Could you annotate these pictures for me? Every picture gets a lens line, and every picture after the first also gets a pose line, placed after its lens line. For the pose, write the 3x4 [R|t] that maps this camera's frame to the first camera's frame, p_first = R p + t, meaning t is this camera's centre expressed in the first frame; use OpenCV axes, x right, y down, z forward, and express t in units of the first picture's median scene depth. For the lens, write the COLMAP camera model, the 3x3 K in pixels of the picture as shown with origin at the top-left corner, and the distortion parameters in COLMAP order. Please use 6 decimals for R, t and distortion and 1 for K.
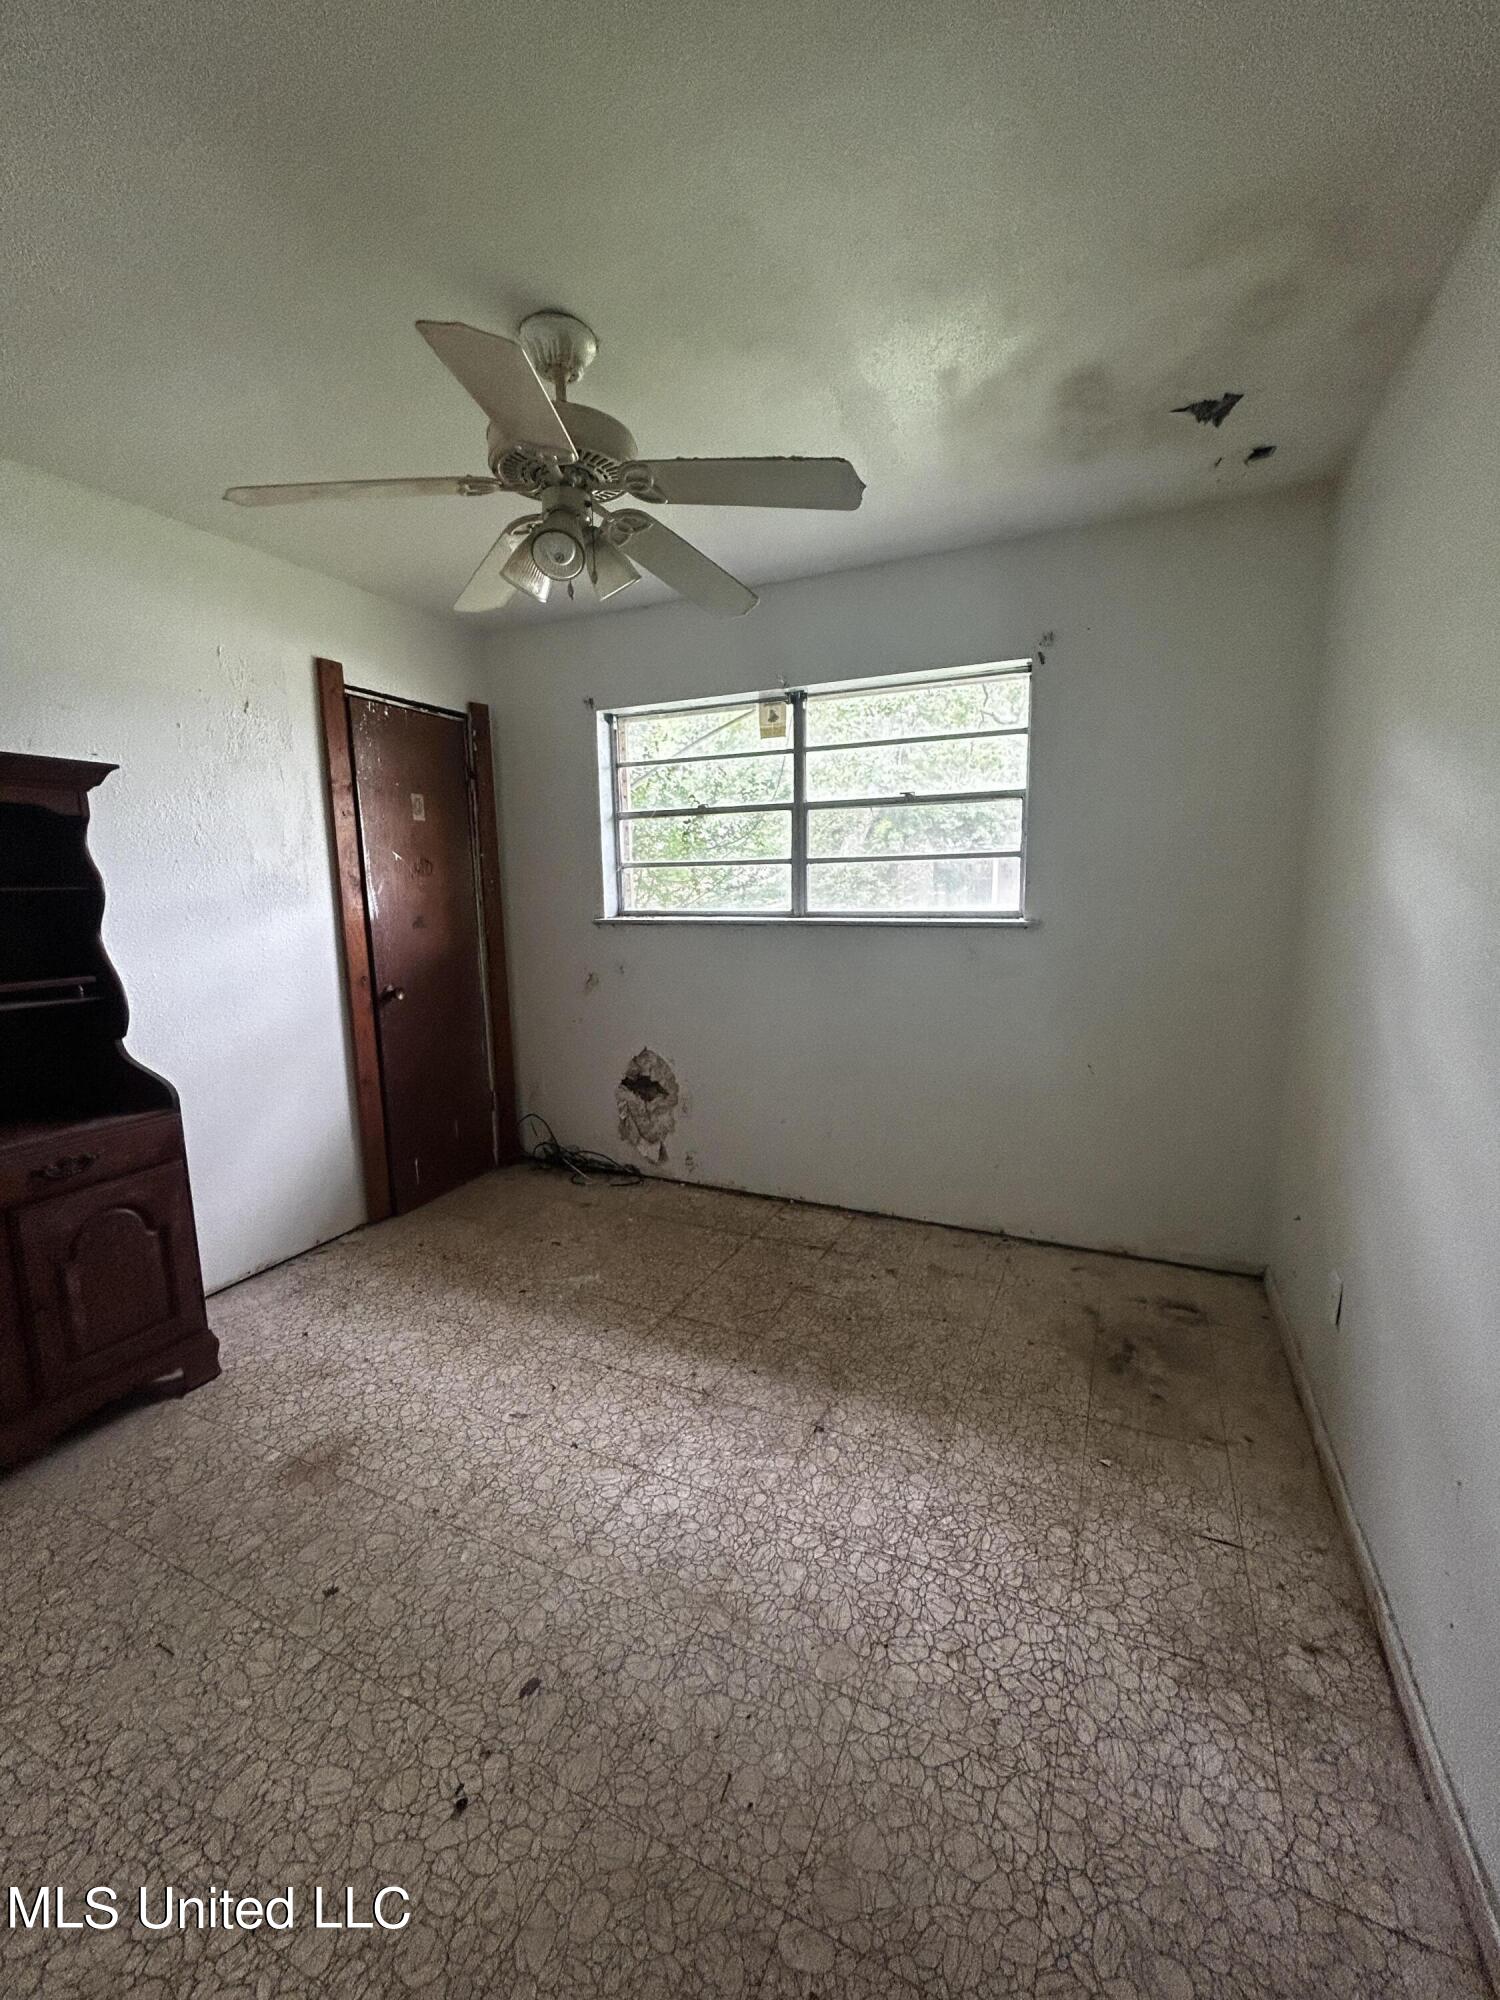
lens RADIAL K [[809.5, 0, 750.0], [0, 809.5, 1000.0], [0, 0, 1]] dist [0.000270, 0.000030]
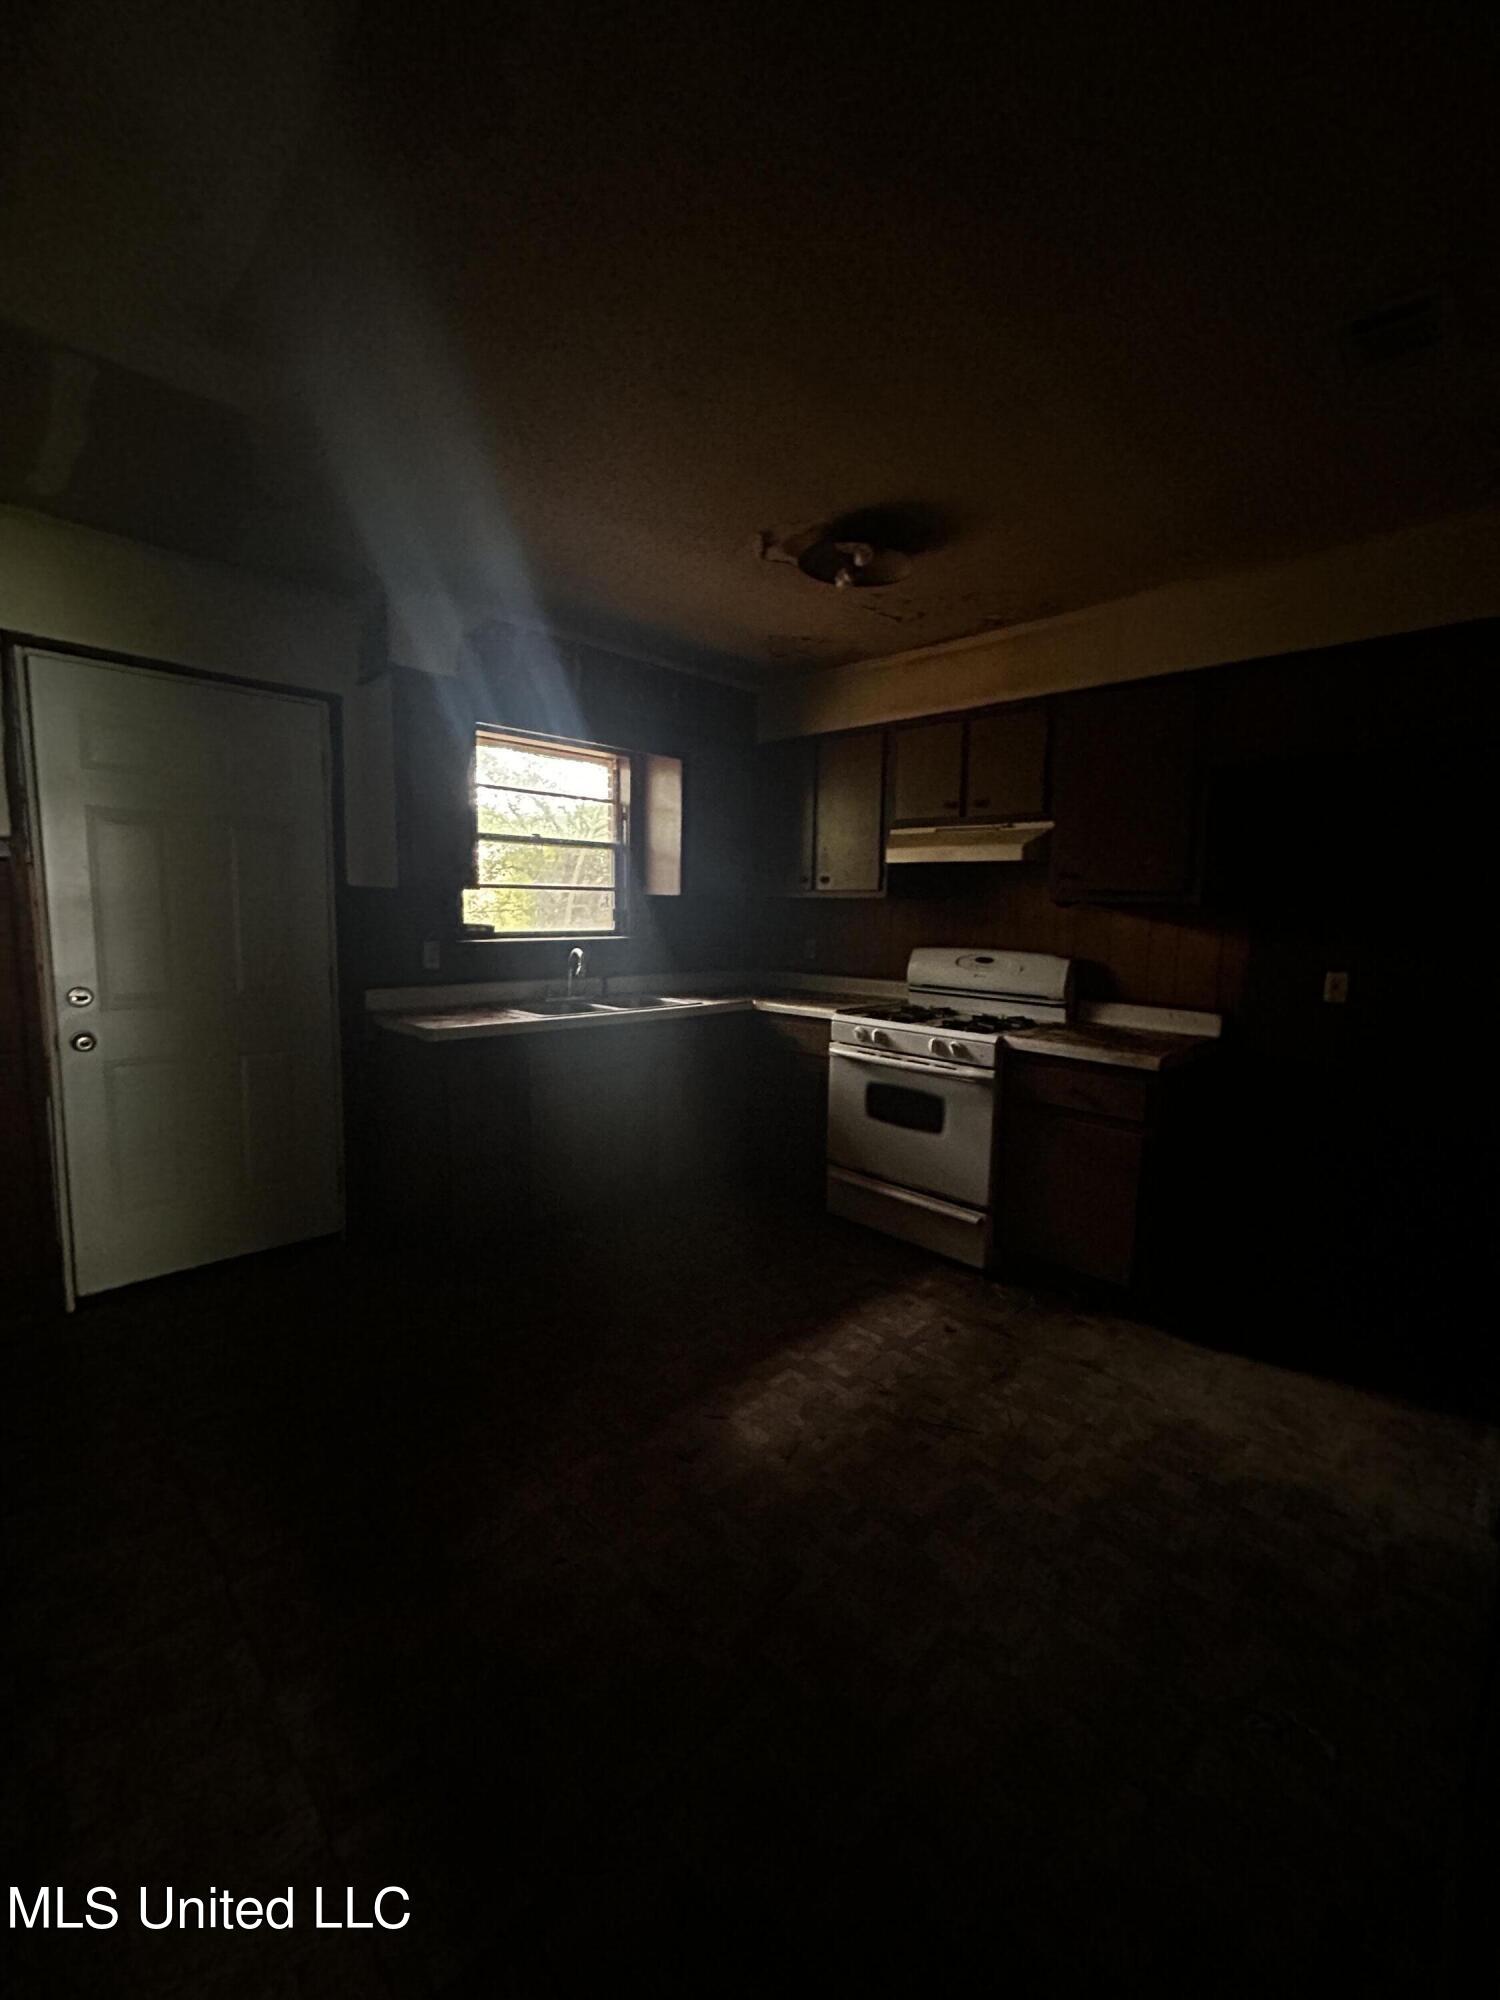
lens RADIAL K [[809.5, 0, 750.0], [0, 809.5, 1000.0], [0, 0, 1]] dist [0.000270, 0.000030]
pose [[0.349294, -0.082709, 0.933356, -0.897118], [0.124064, 0.991409, 0.041424, -0.021629], [-0.928763, 0.101327, 0.356555, 0.312675]]
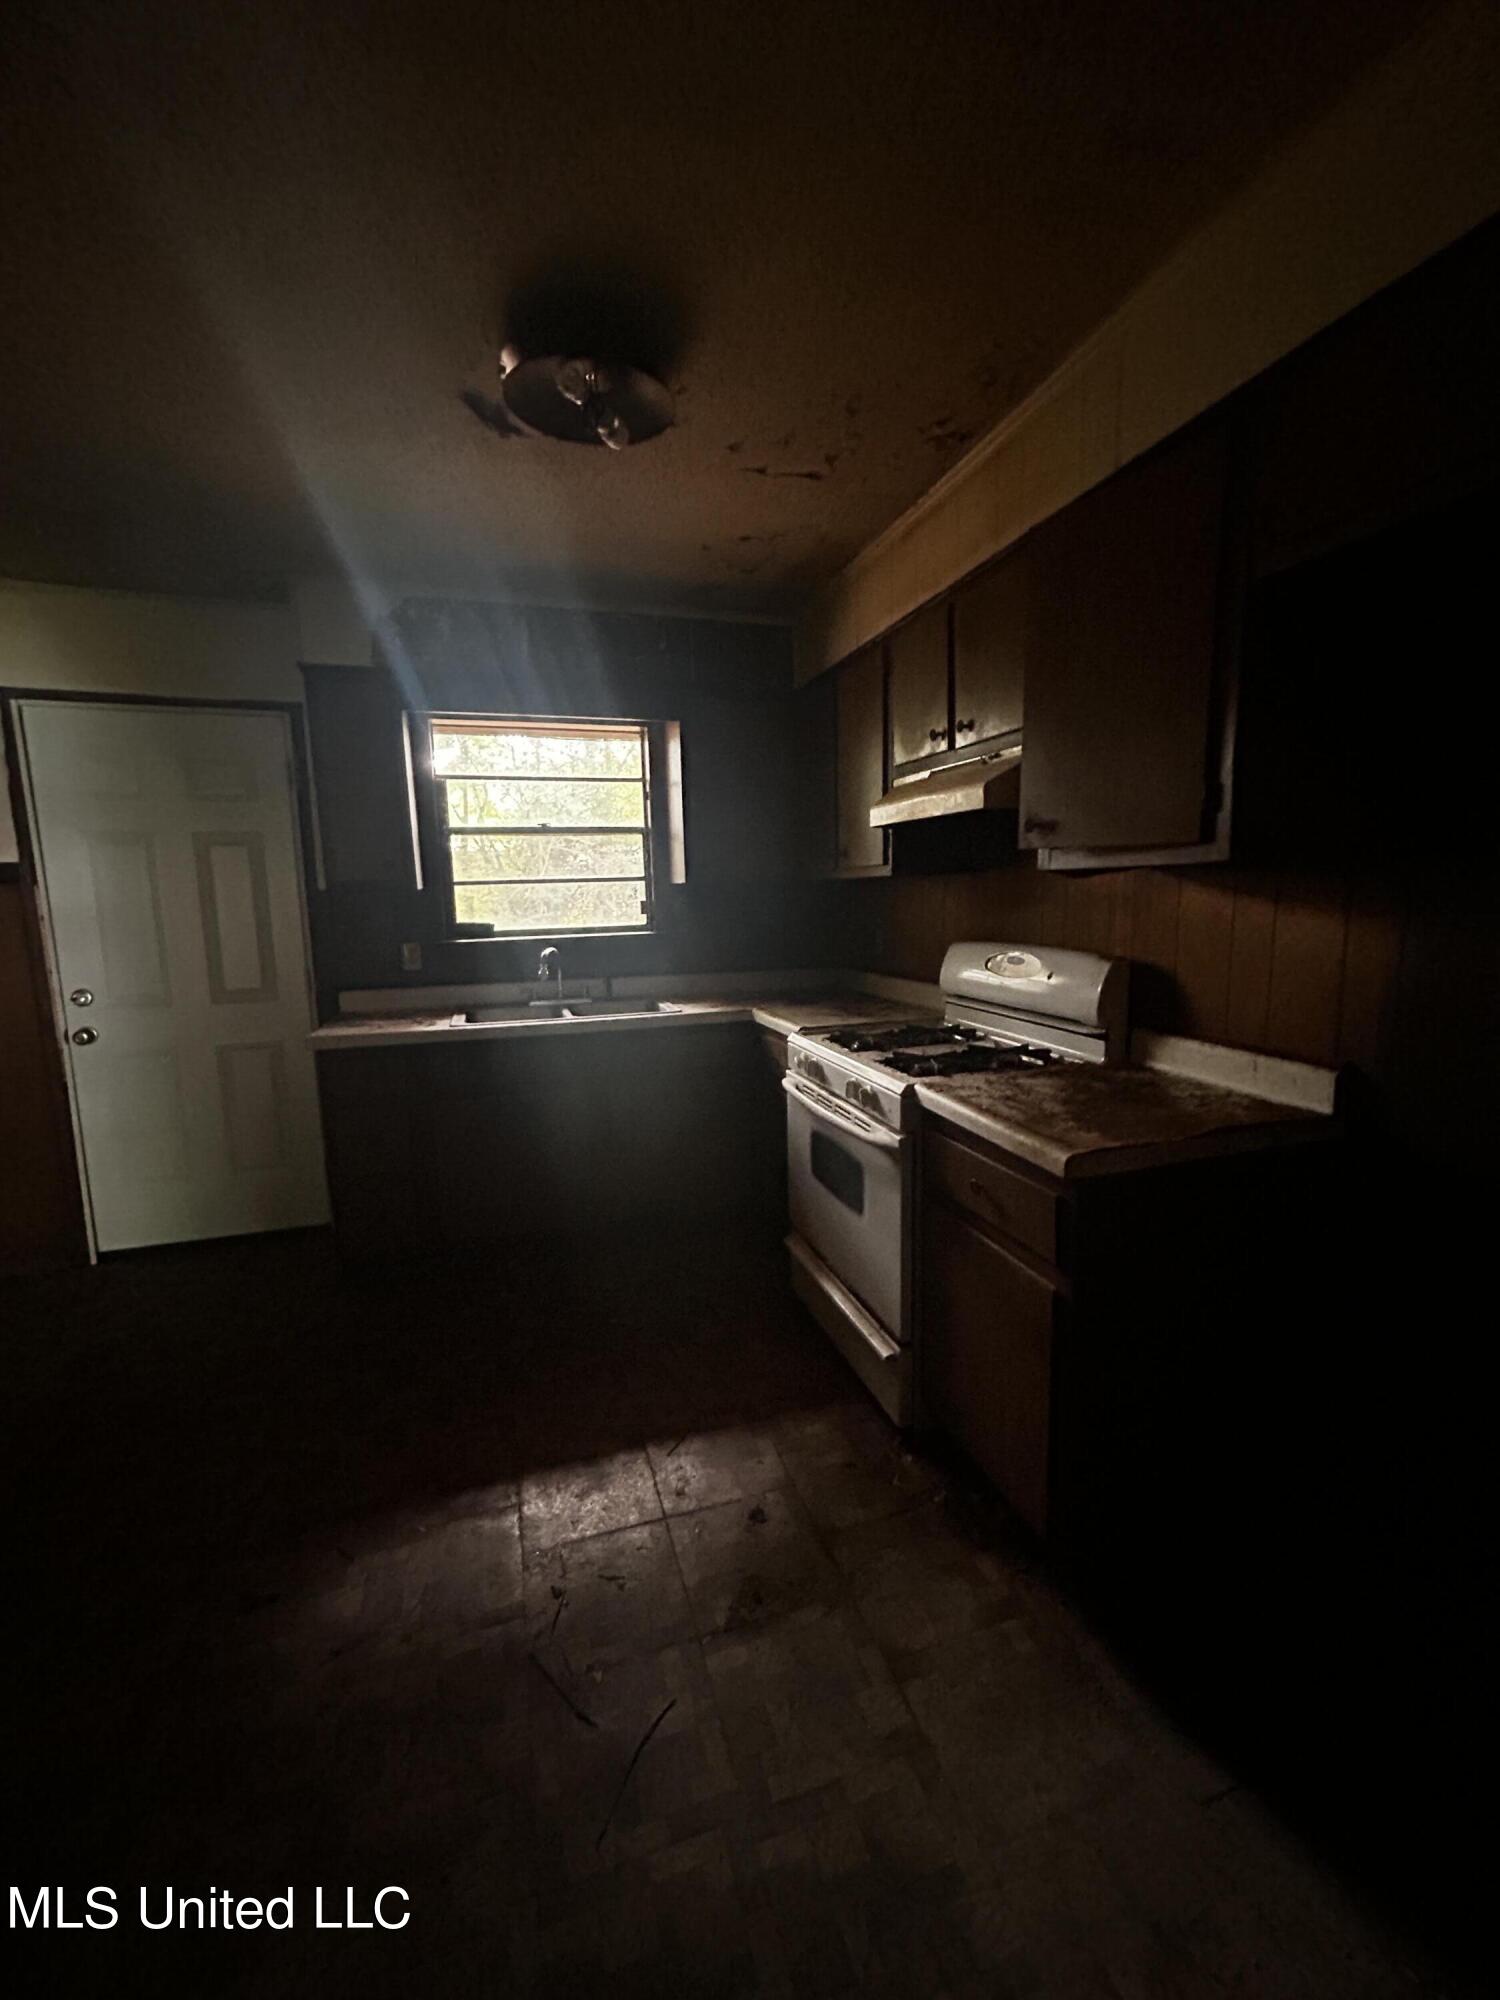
lens RADIAL K [[803.1, 0, 751.9], [0, 803.1, 1003.1], [0, 0, 1]] dist [-0.001597, 0.000067]
pose [[0.739744, -0.090142, 0.666823, -0.380555], [0.115542, 0.993284, 0.006096, 0.019624], [-0.662895, 0.072536, 0.745191, -0.008454]]
